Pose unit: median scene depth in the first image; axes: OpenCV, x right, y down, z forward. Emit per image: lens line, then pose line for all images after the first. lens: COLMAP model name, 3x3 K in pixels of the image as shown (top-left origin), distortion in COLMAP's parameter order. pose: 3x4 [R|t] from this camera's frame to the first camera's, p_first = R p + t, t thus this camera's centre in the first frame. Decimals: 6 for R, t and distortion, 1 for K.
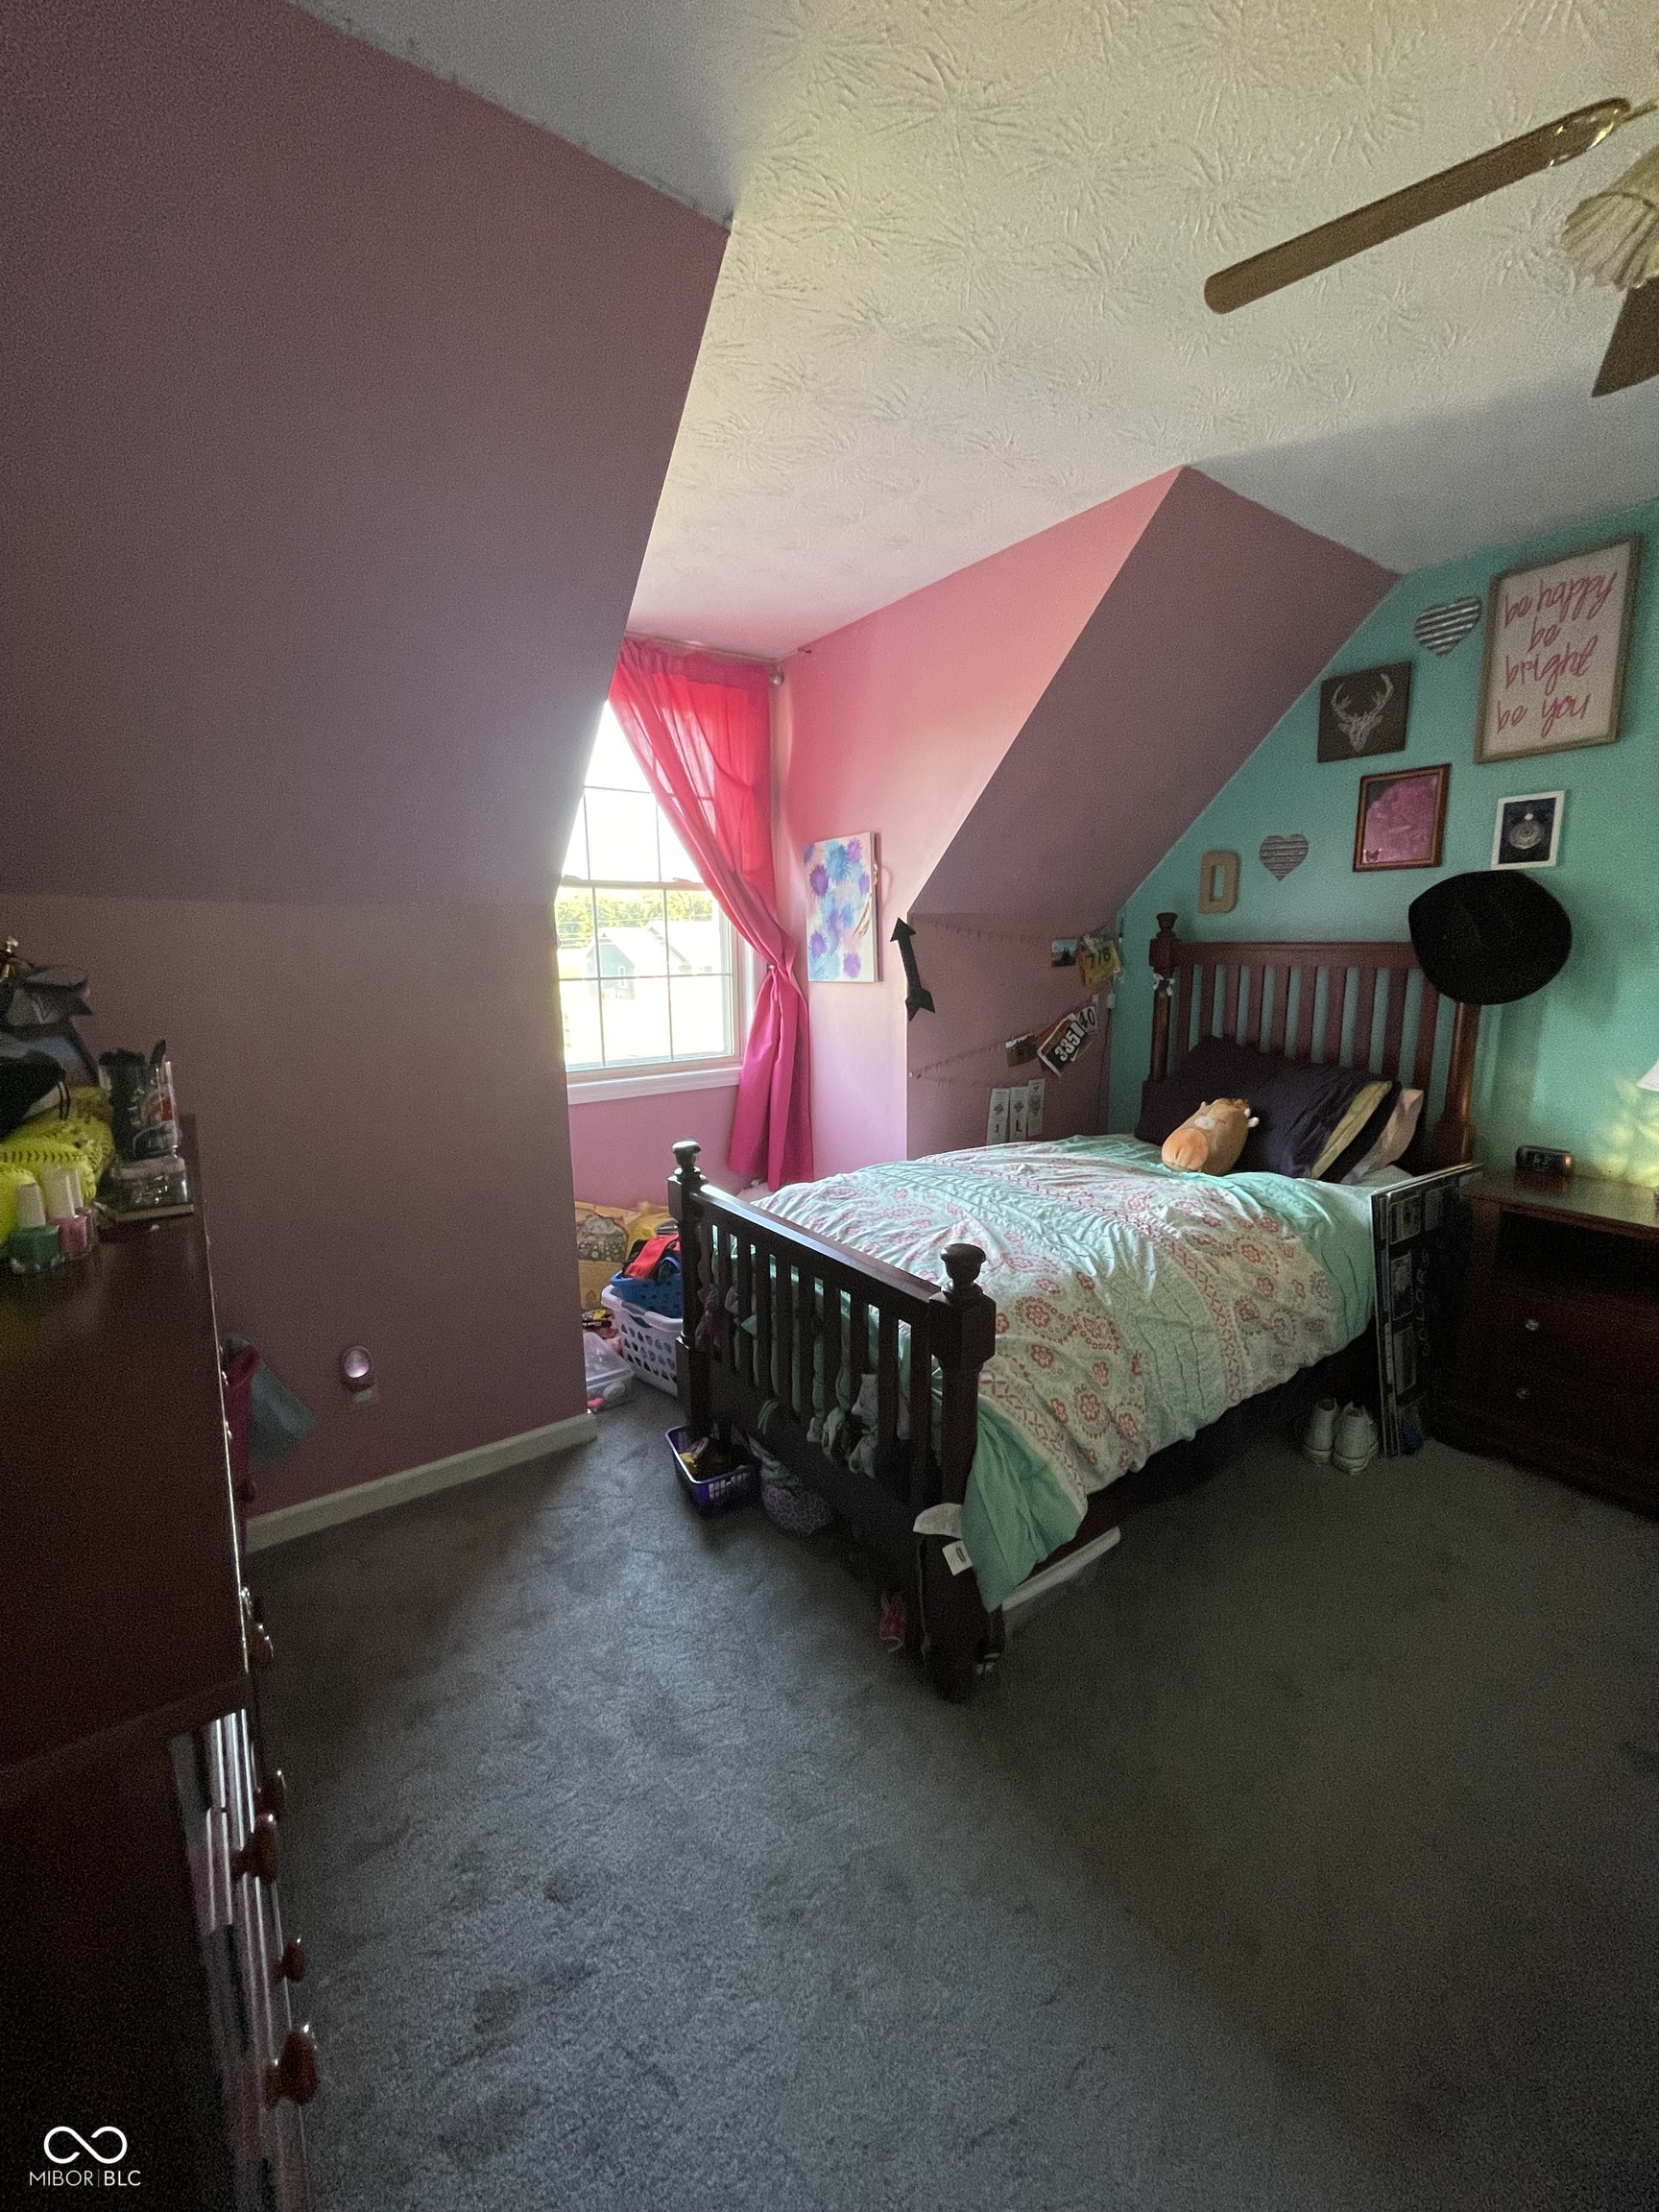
lens RADIAL K [[885.6, 0, 818.9], [0, 885.6, 1104.7], [0, 0, 1]] dist [-0.007385, 0.000892]
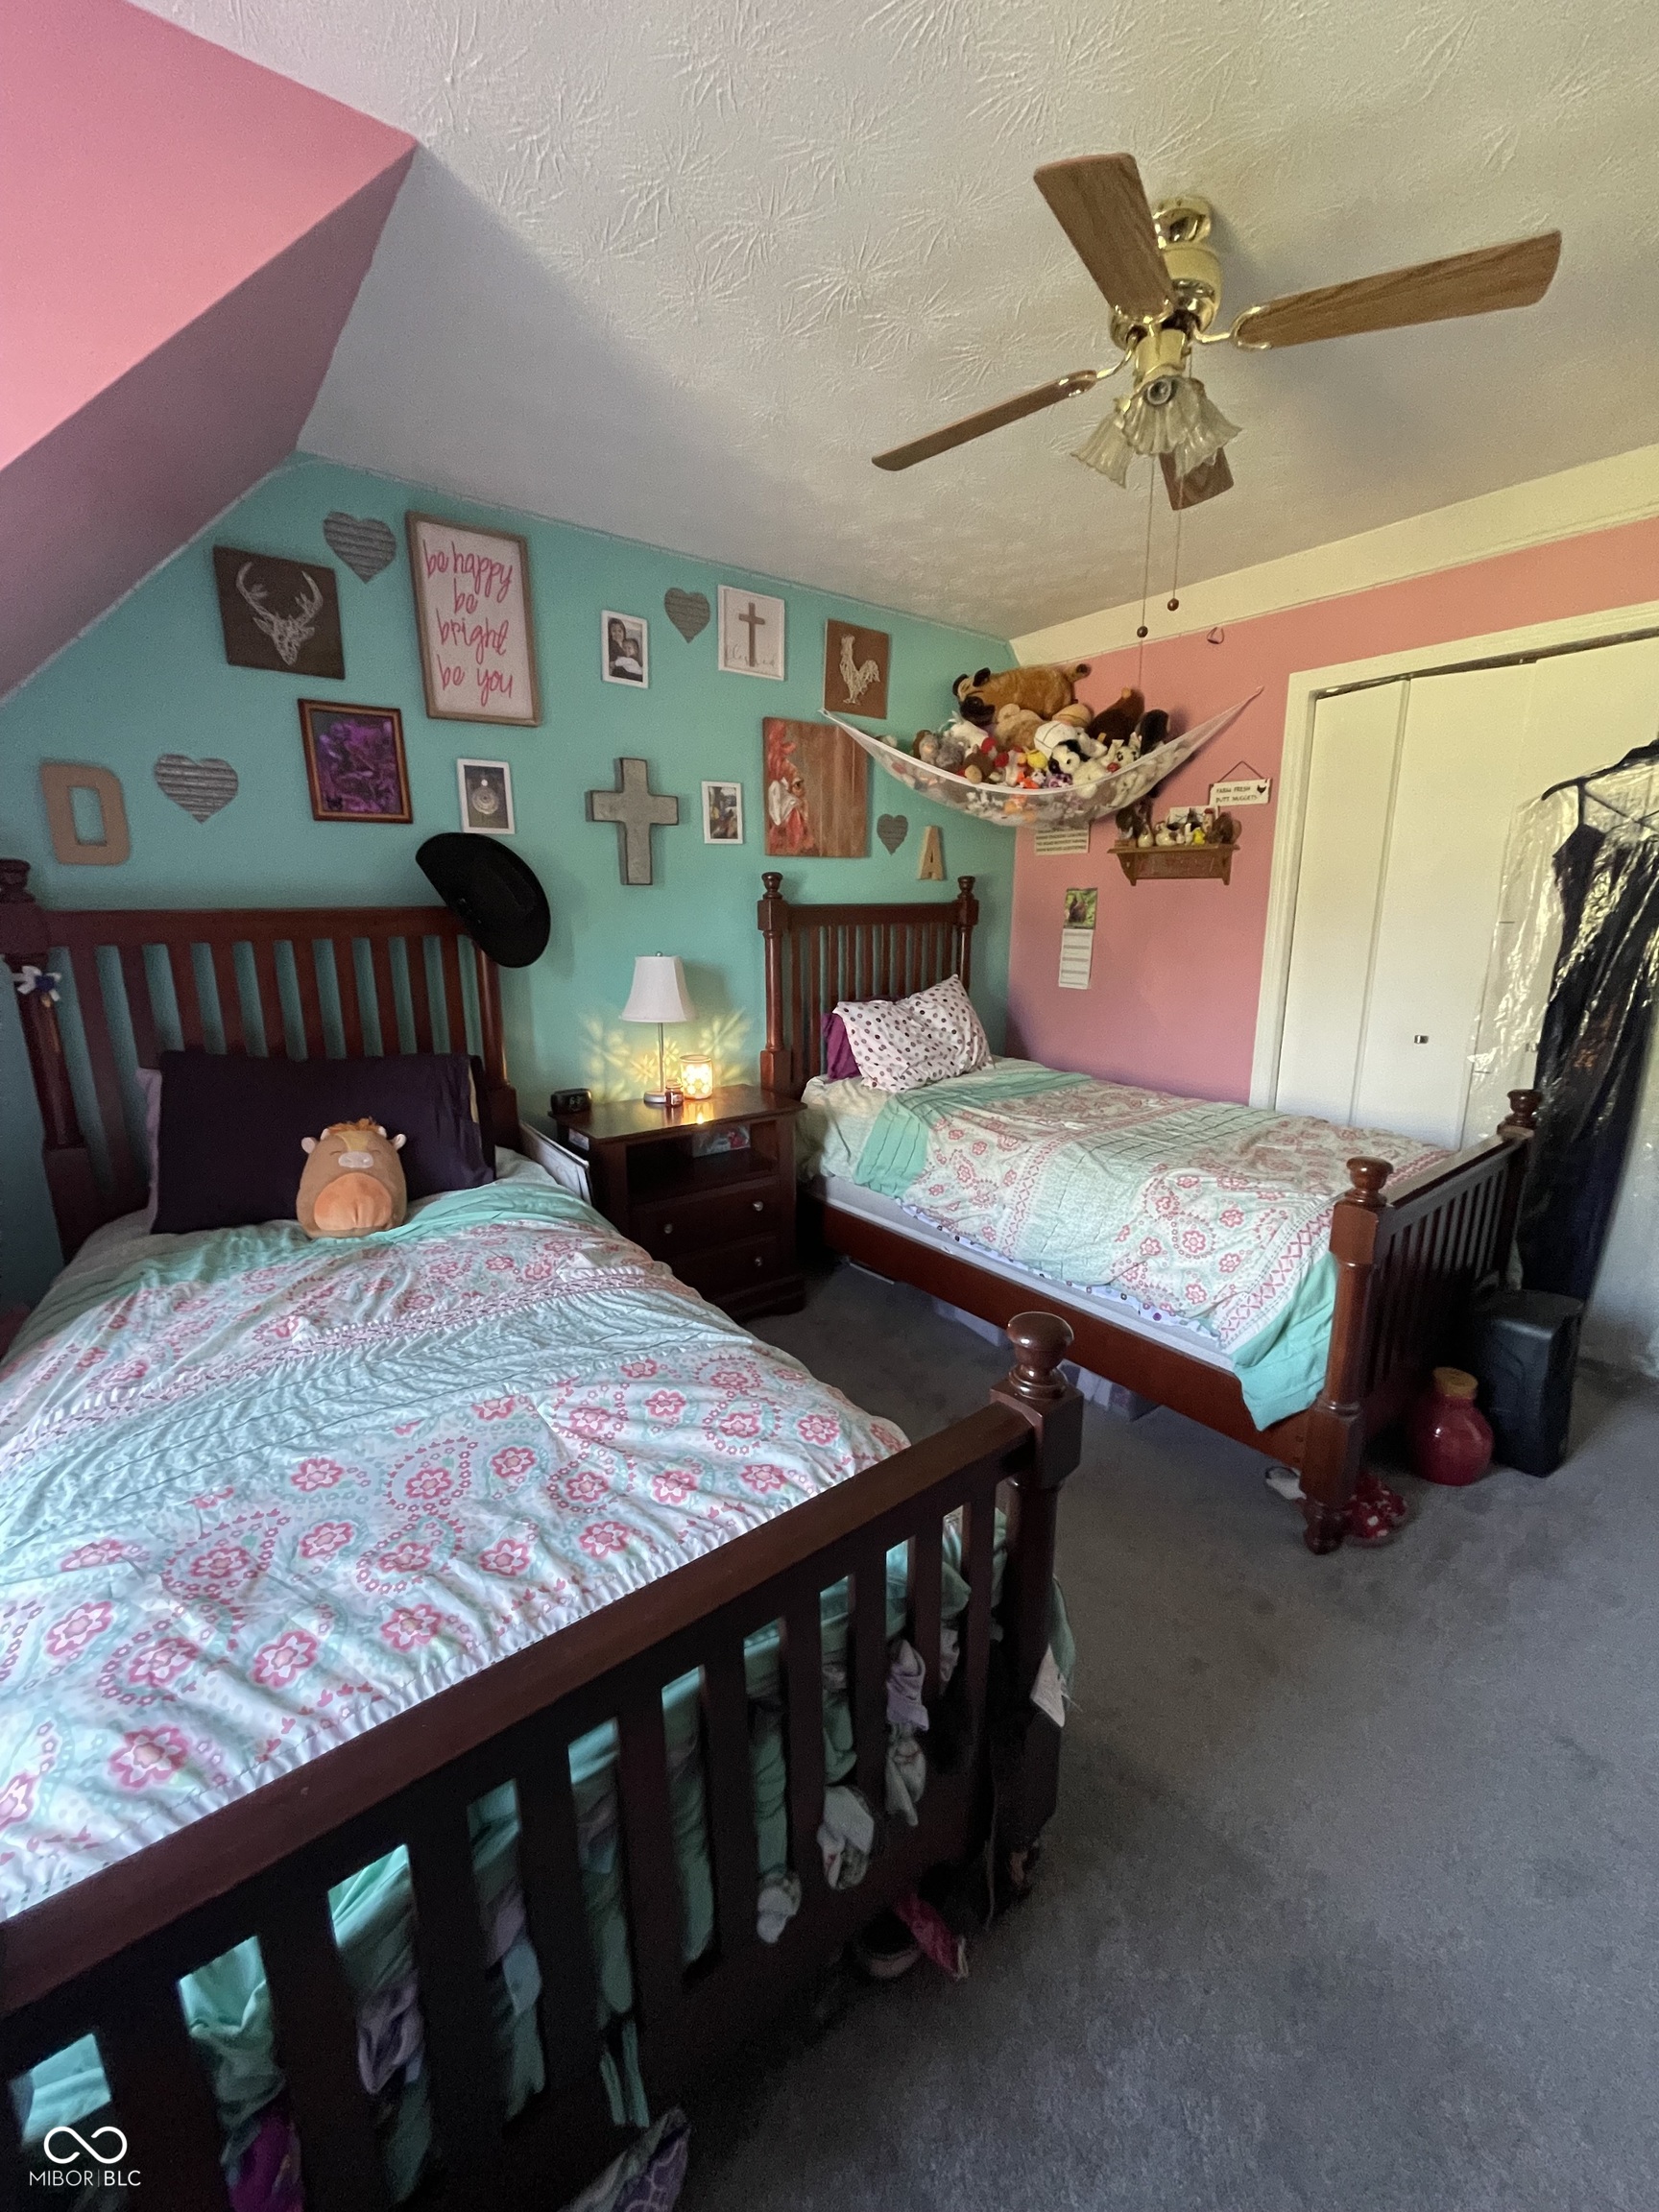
lens RADIAL K [[885.6, 0, 818.9], [0, 885.6, 1104.7], [0, 0, 1]] dist [-0.007385, 0.000892]
pose [[-0.035703, -0.214142, 0.976150, -0.306456], [0.190412, 0.957421, 0.216998, -0.122945], [-0.981055, 0.193618, 0.006592, 0.714374]]
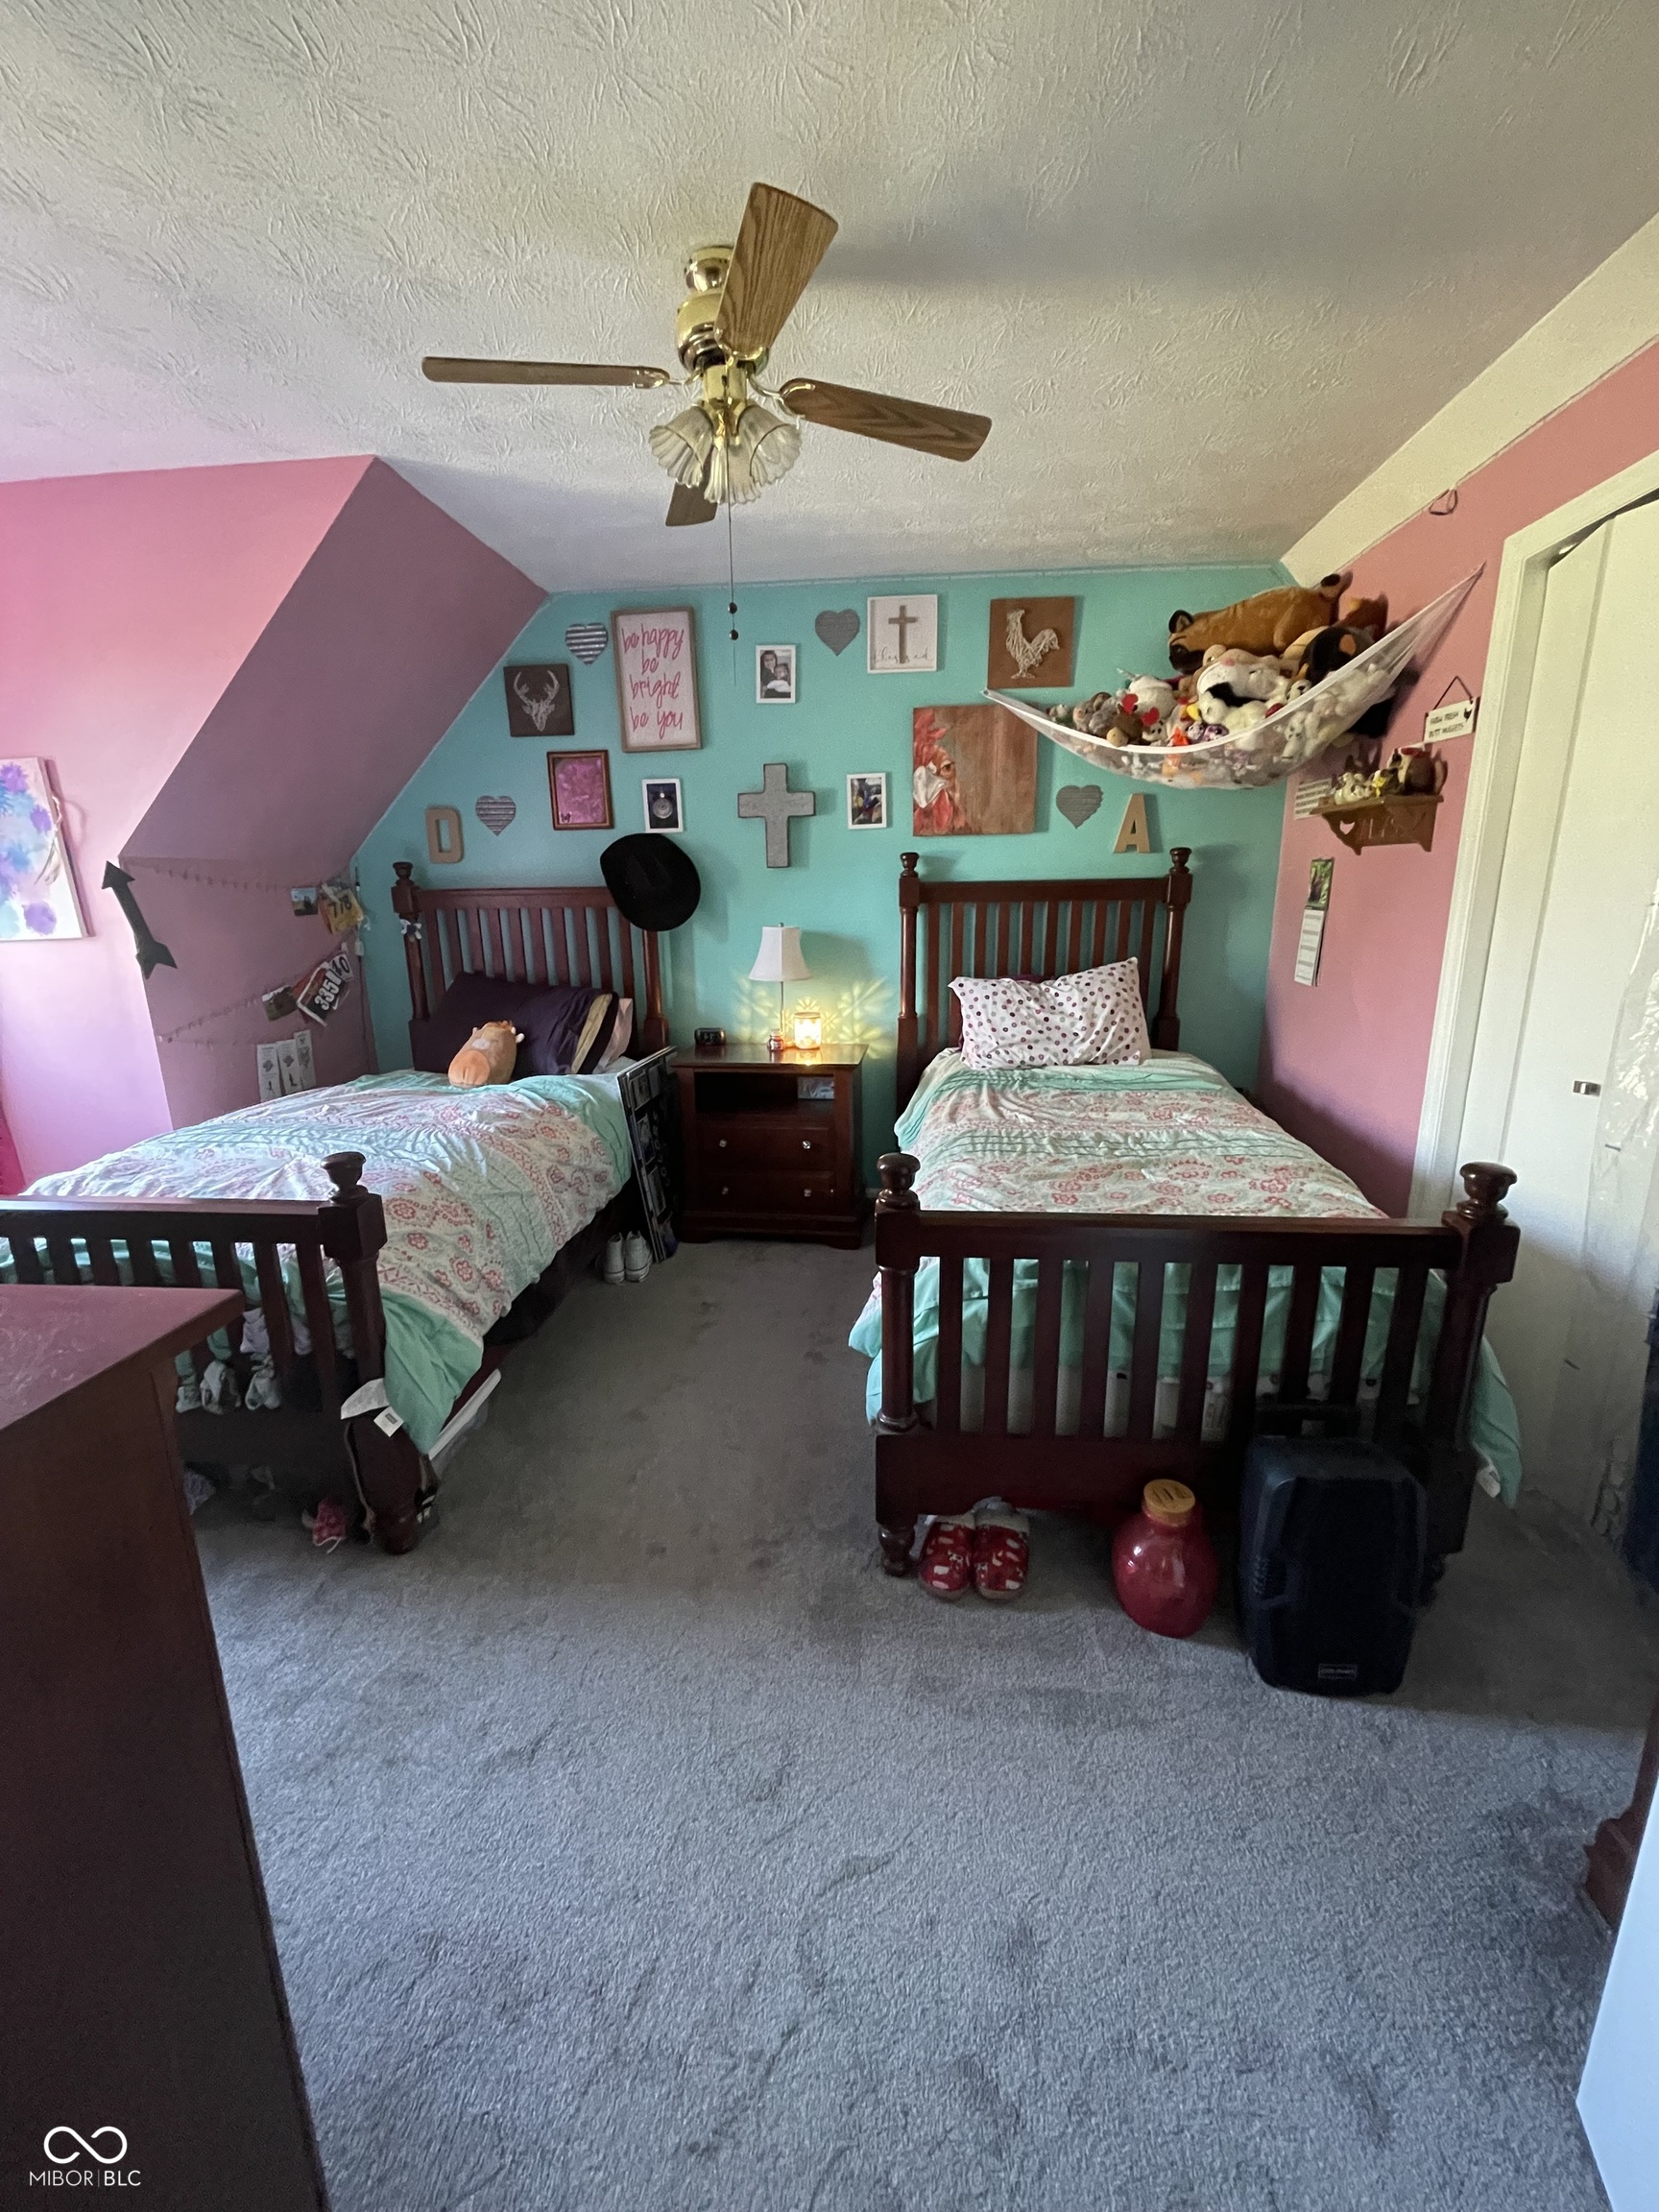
lens RADIAL K [[885.6, 0, 818.9], [0, 885.6, 1104.7], [0, 0, 1]] dist [-0.007385, 0.000892]
pose [[0.662366, -0.180166, 0.727195, -0.148608], [0.146434, 0.983065, 0.110180, 0.040660], [-0.734730, 0.033507, 0.677531, -0.126667]]
